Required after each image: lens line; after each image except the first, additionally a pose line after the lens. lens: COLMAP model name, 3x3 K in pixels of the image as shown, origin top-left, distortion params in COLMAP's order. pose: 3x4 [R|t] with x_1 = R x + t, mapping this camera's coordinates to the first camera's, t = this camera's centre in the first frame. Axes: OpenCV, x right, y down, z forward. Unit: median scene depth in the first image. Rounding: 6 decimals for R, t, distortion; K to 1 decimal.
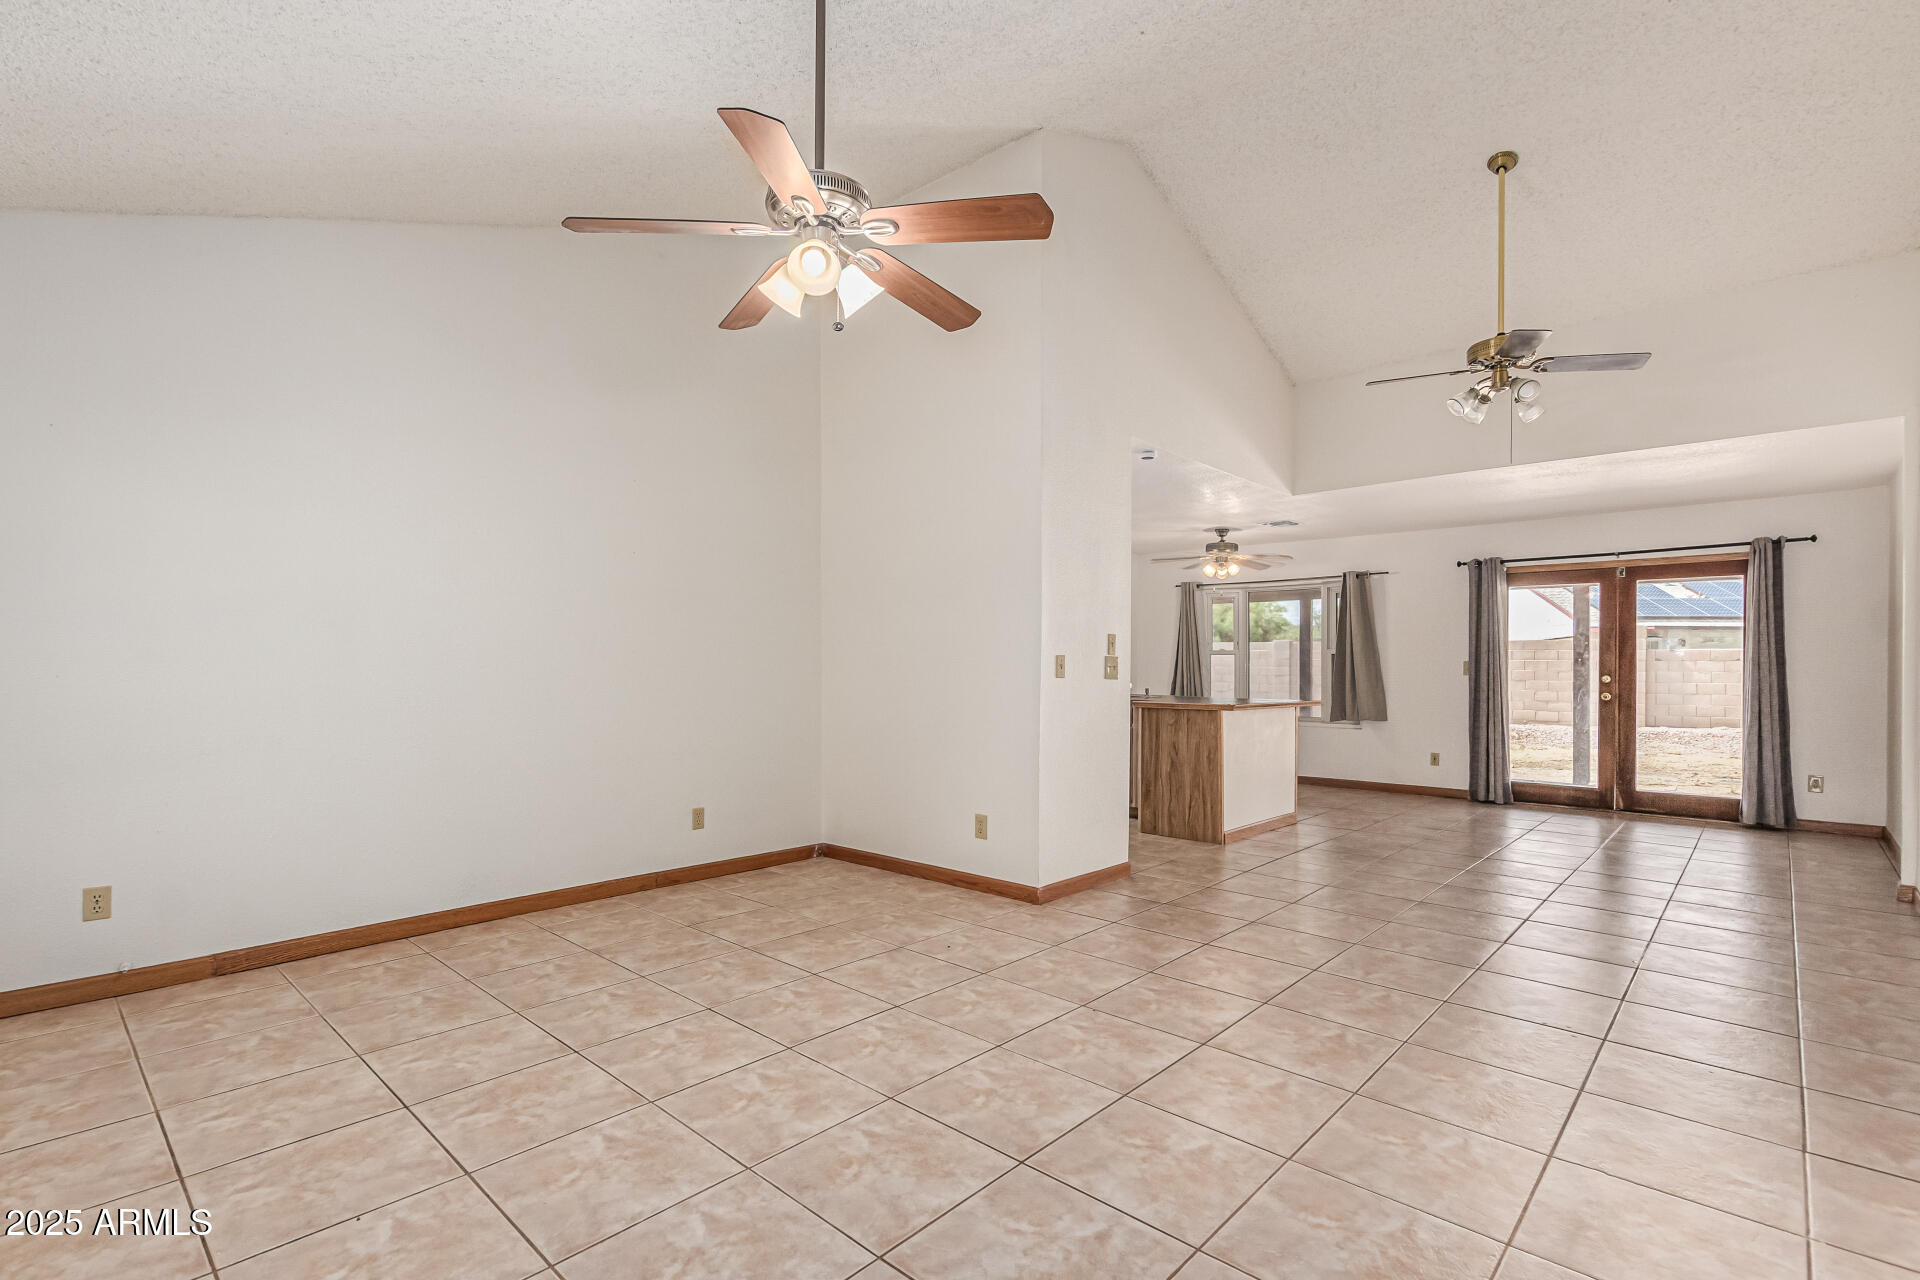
lens RADIAL K [[887.9, 0, 950.9], [0, 887.9, 660.5], [0, 0, 1]] dist [0.005477, -0.002799]
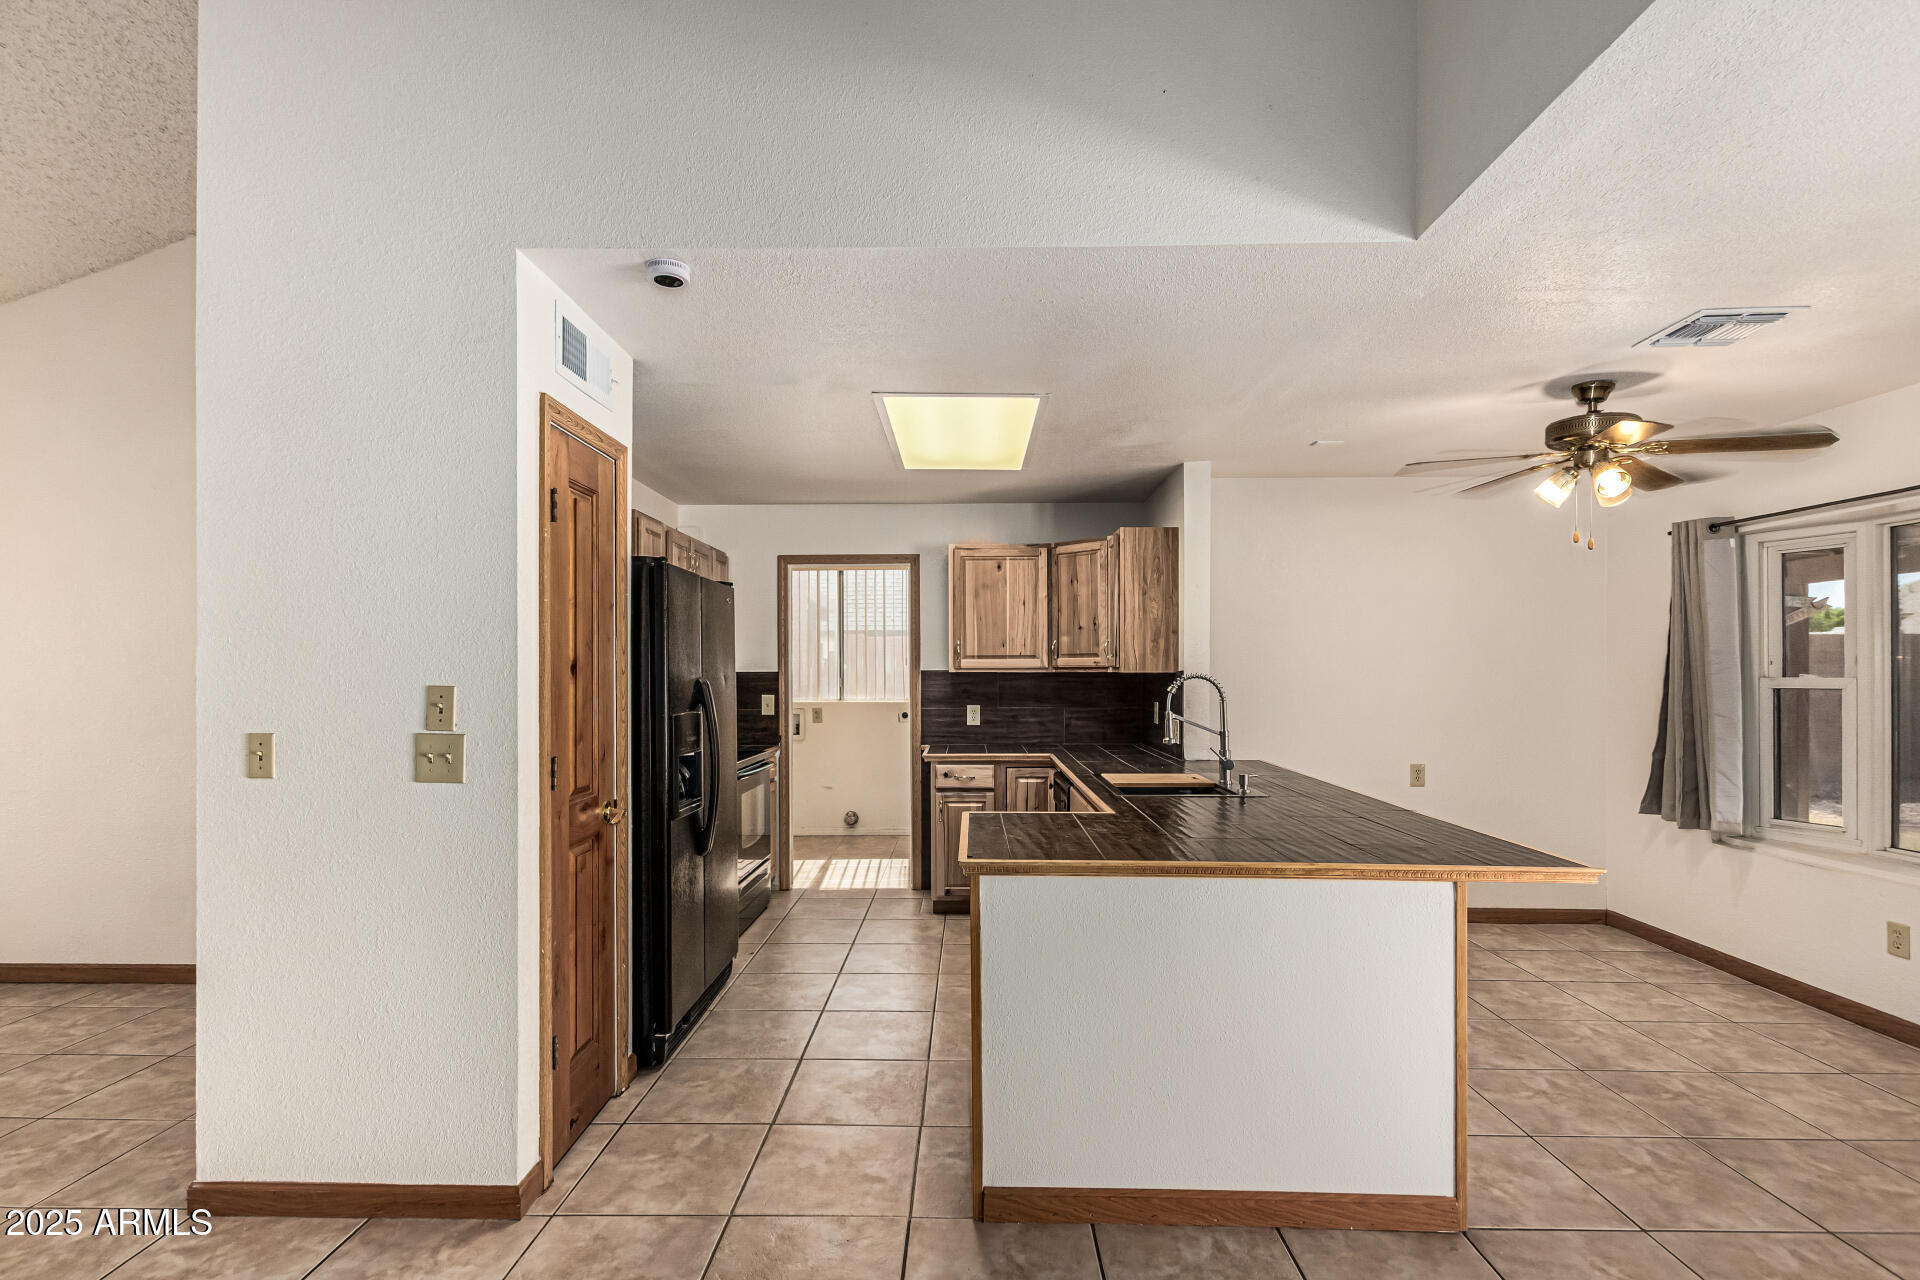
lens RADIAL K [[887.9, 0, 954.3], [0, 887.9, 666.3], [0, 0, 1]] dist [0.005477, -0.002799]
pose [[0.670509, -0.010707, -0.741824, 0.535225], [0.007853, 0.999942, -0.007334, -0.027145], [0.741860, -0.000908, 0.670554, 0.671242]]
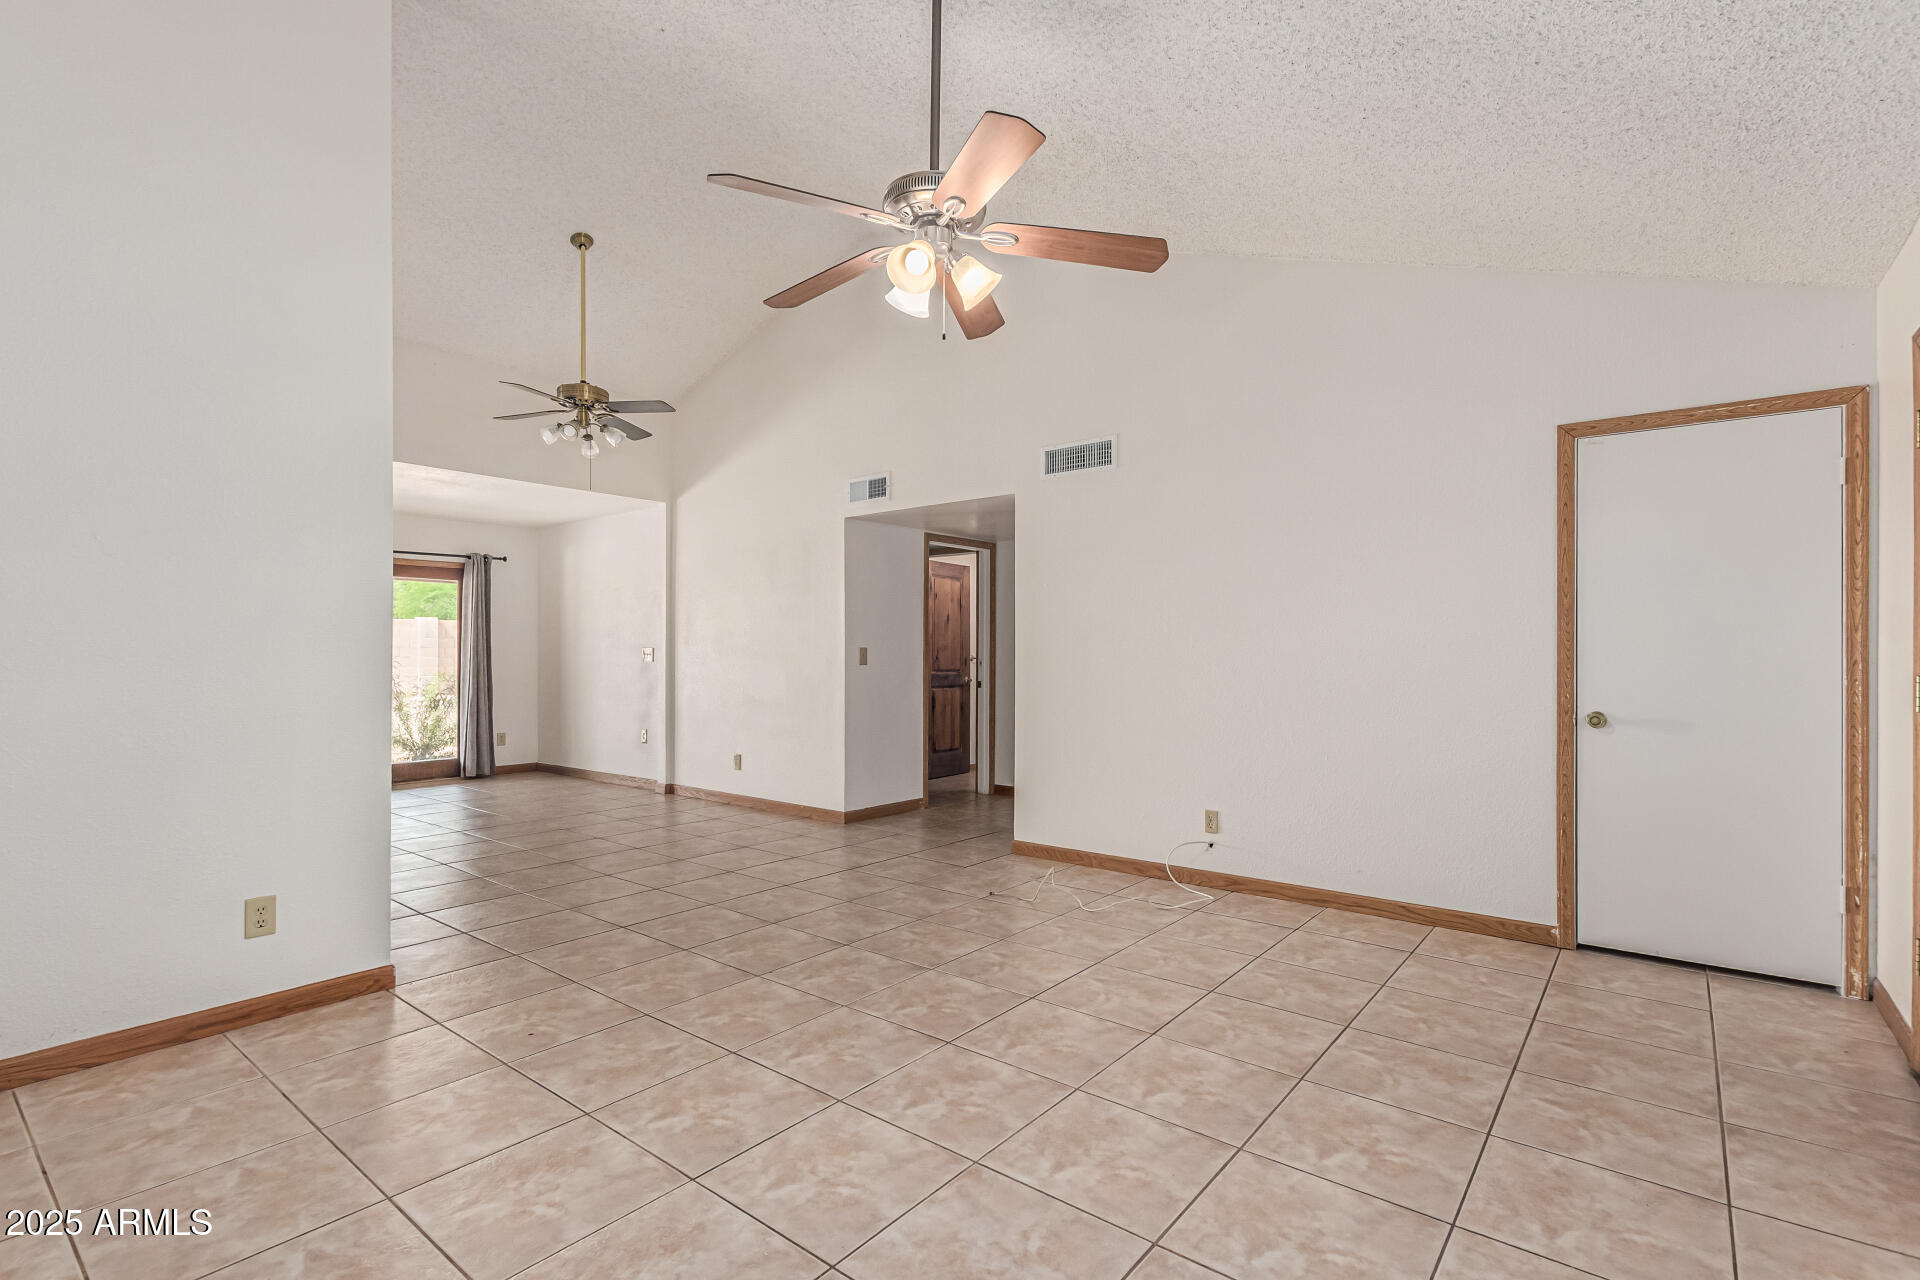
lens RADIAL K [[887.9, 0, 967.0], [0, 887.9, 643.8], [0, 0, 1]] dist [0.005477, -0.002799]
pose [[-0.077761, 0.006226, 0.996953, -0.442421], [-0.004862, 0.999966, -0.006624, -0.001298], [-0.996960, -0.005362, -0.077728, 0.396278]]
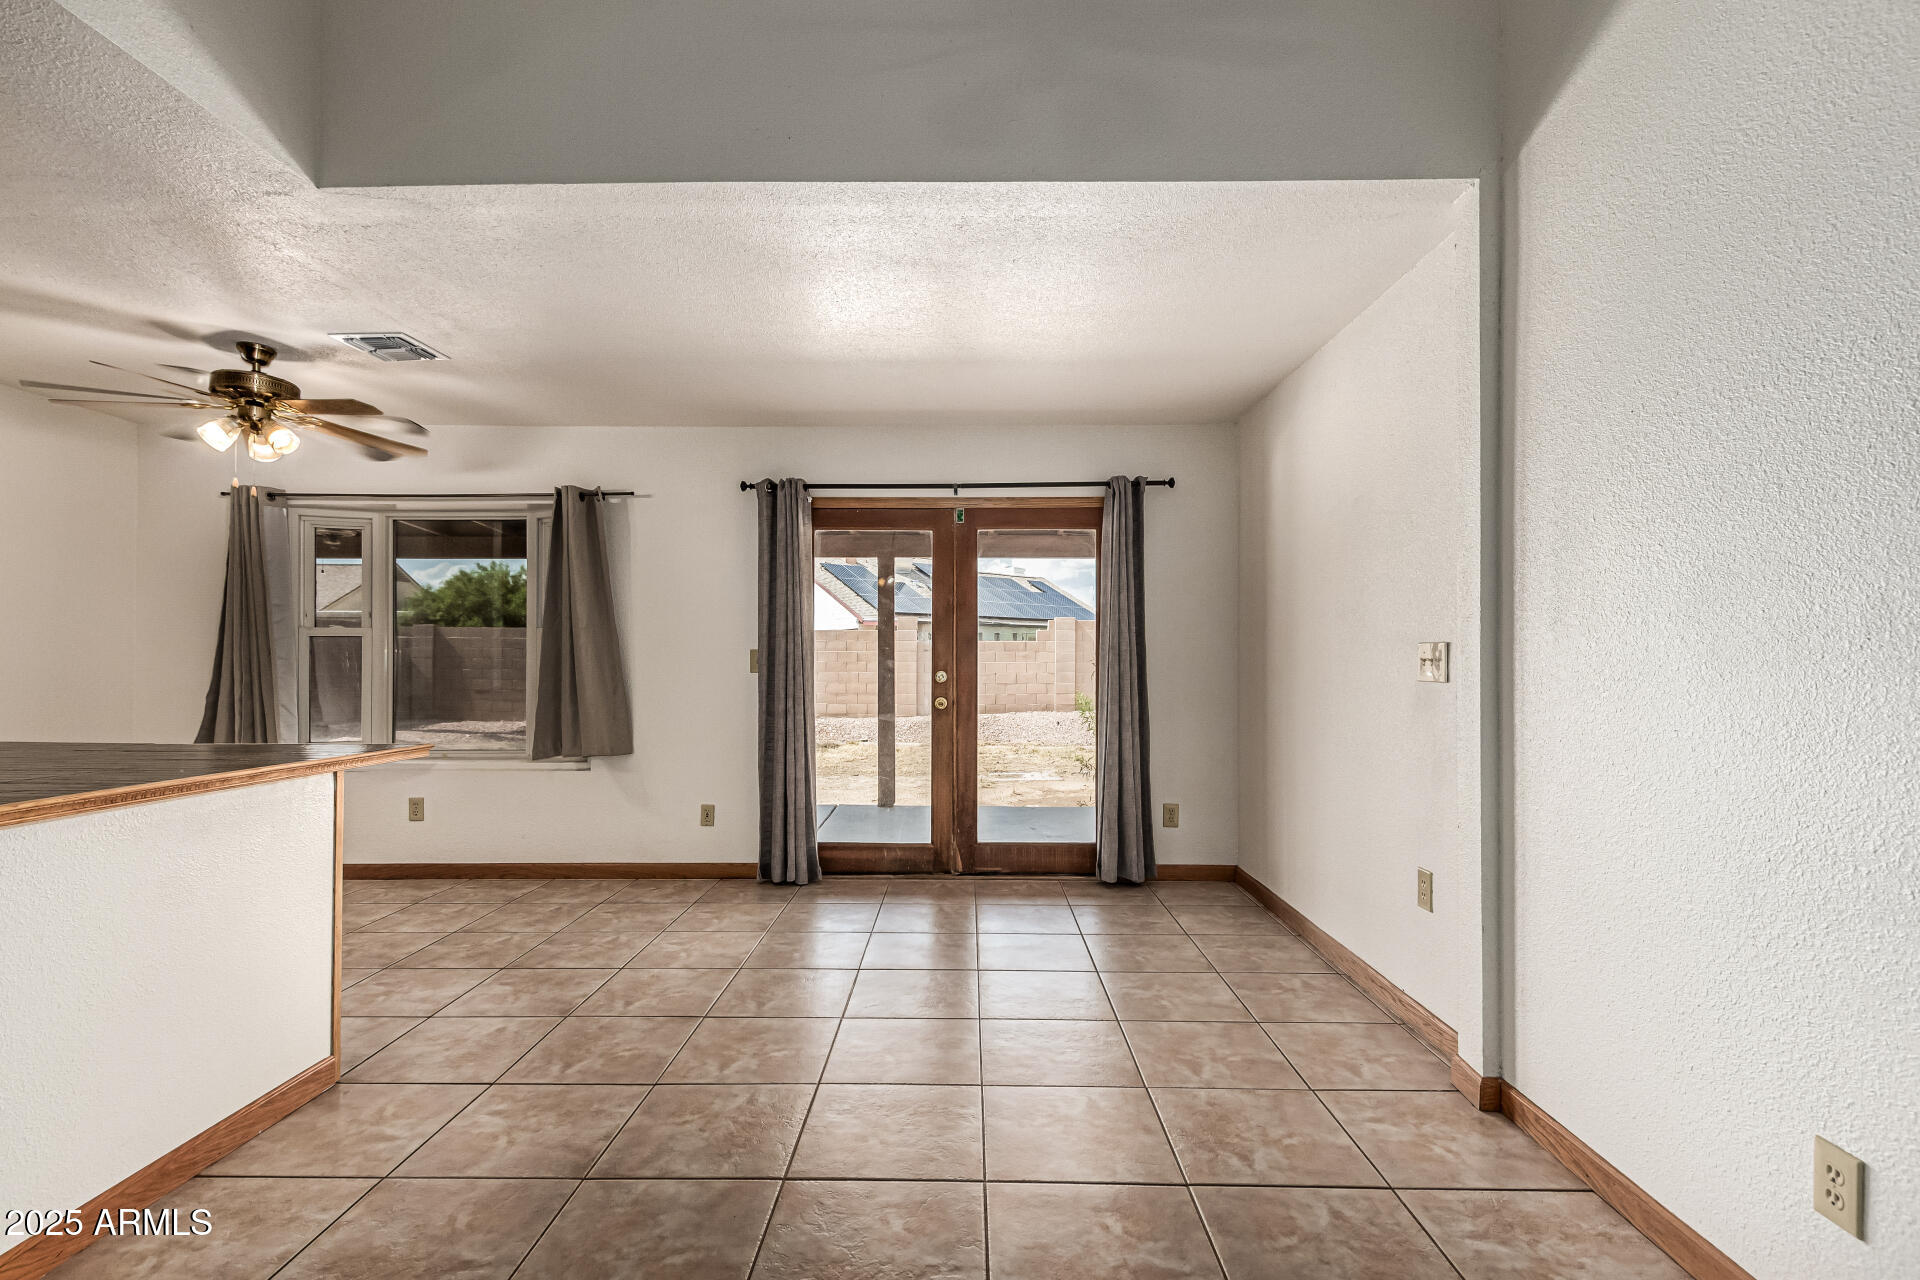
lens RADIAL K [[887.9, 0, 947.5], [0, 887.9, 659.3], [0, 0, 1]] dist [0.005477, -0.002799]
pose [[0.744323, -0.005951, 0.667793, 0.339449], [-0.001065, 0.999948, 0.010097, 0.001689], [-0.667818, -0.008227, 0.744279, 0.573515]]
